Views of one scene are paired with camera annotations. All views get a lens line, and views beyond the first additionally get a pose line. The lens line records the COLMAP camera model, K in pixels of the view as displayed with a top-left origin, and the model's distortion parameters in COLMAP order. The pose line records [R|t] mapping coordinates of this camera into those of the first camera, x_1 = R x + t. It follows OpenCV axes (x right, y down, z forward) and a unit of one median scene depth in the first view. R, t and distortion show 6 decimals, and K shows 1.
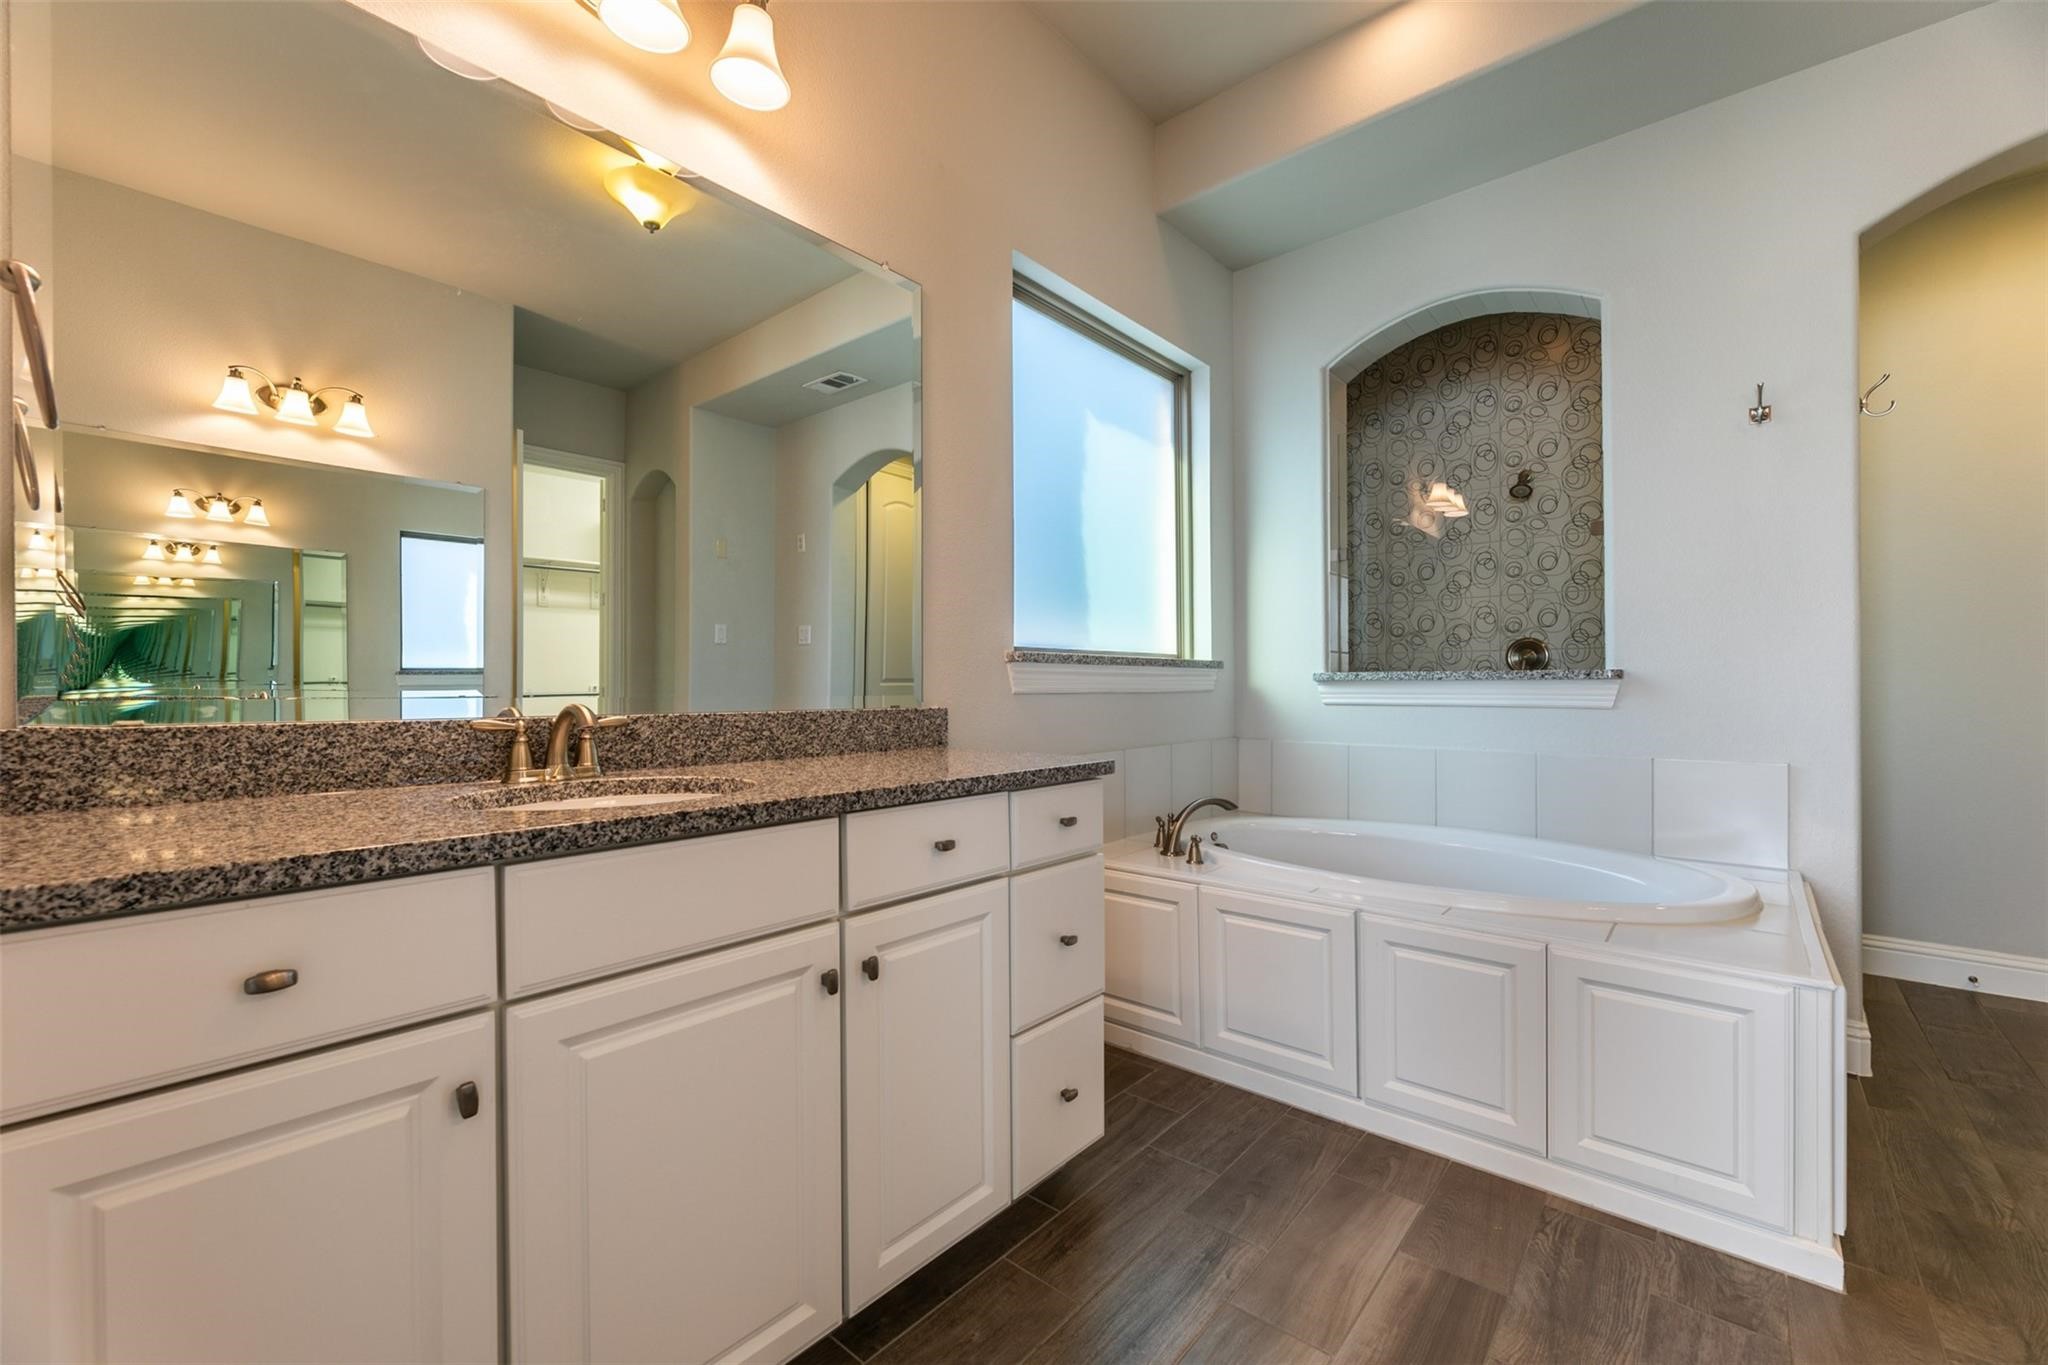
lens RADIAL K [[831.5, 0, 1012.8], [0, 831.5, 688.8], [0, 0, 1]] dist [-0.002279, 0.001094]
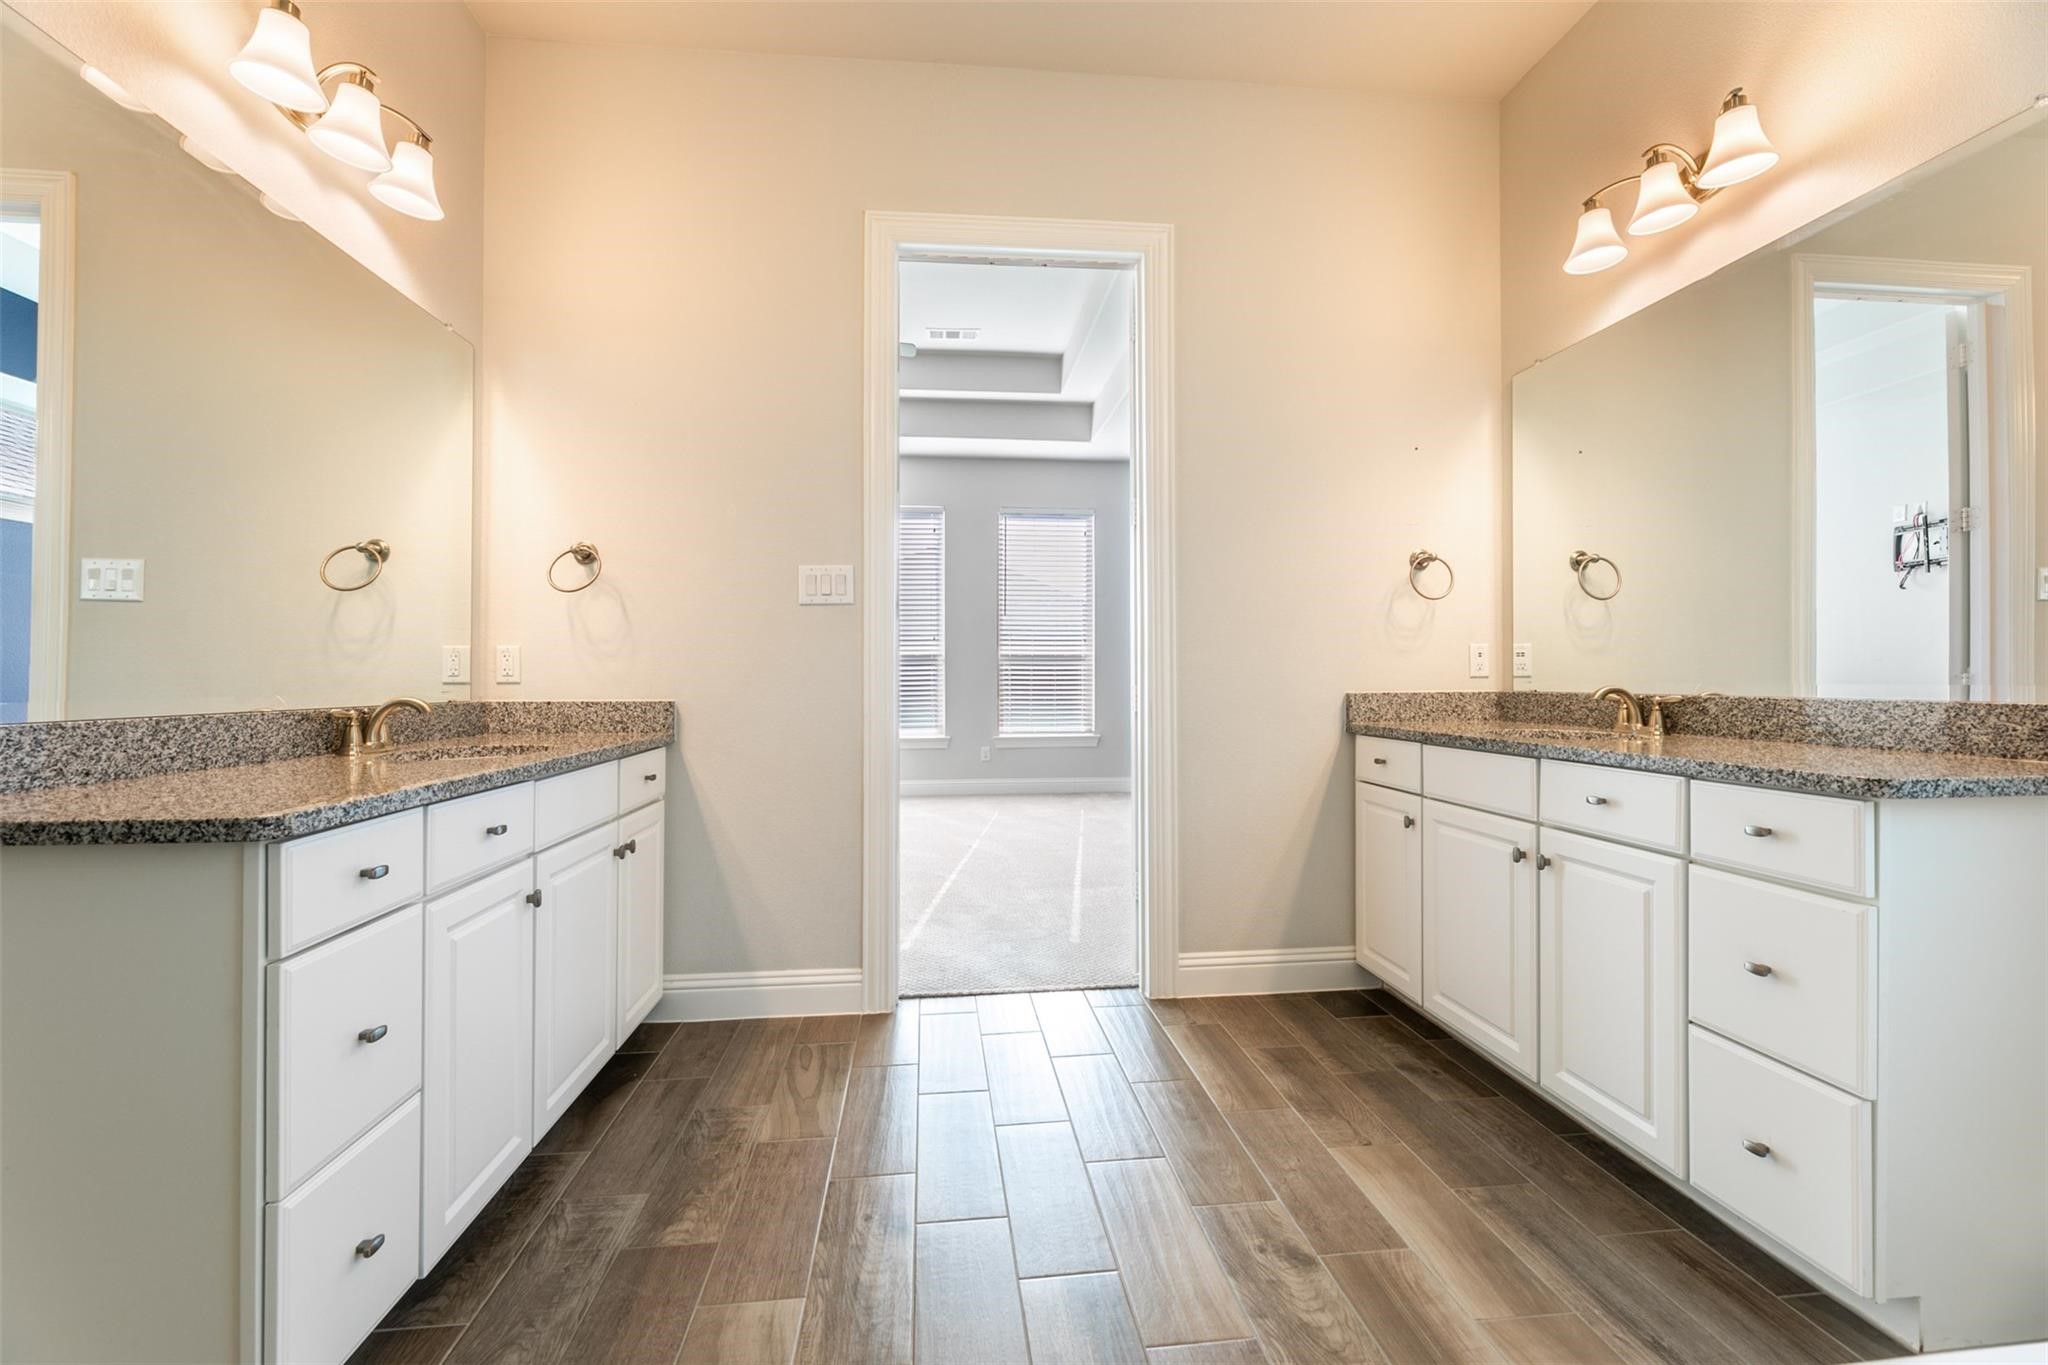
lens RADIAL K [[831.5, 0, 1024.1], [0, 831.5, 675.3], [0, 0, 1]] dist [-0.002279, 0.001094]
pose [[-0.677764, -0.000175, -0.735279, 1.148439], [0.002945, 0.999991, -0.002952, -0.001529], [0.735274, -0.004166, -0.677758, 0.971584]]
